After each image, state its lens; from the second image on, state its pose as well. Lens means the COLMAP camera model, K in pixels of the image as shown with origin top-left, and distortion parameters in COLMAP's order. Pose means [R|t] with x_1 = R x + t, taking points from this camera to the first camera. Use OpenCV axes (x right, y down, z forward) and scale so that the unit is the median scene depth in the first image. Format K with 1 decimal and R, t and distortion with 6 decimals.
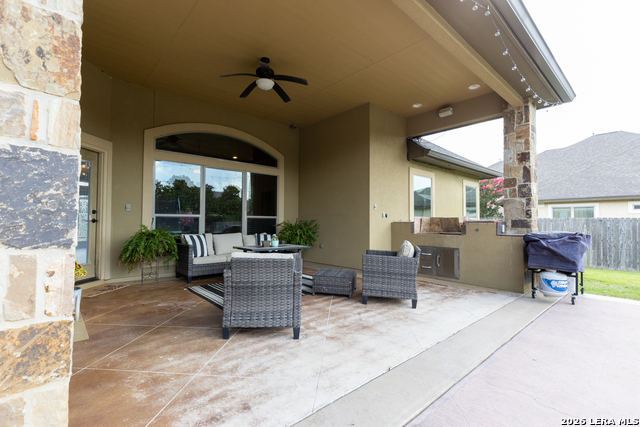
lens RADIAL K [[294.8, 0, 320.7], [0, 294.8, 212.7], [0, 0, 1]] dist [0.013201, -0.000135]
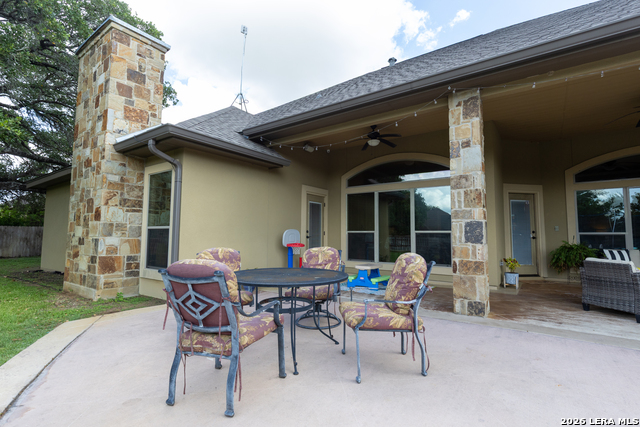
lens RADIAL K [[313.5, 0, 320.3], [0, 313.5, 212.3], [0, 0, 1]] dist [0.000240, 0.000079]
pose [[0.207224, -0.080010, -0.975016, 0.581781], [0.025210, 0.996756, -0.076436, -0.008045], [0.977969, -0.008740, 0.208569, -0.410735]]
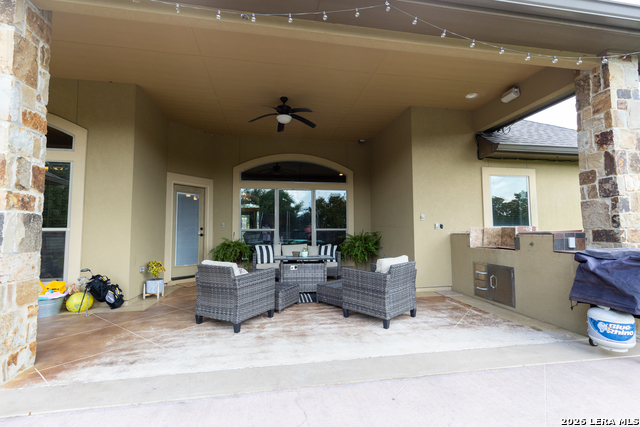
lens RADIAL K [[294.8, 0, 323.6], [0, 294.8, 212.8], [0, 0, 1]] dist [0.013201, -0.000135]
pose [[0.850990, -0.044337, -0.523307, 0.480225], [0.028076, 0.998846, -0.038971, -0.007244], [0.524431, 0.018471, 0.851252, 0.072916]]
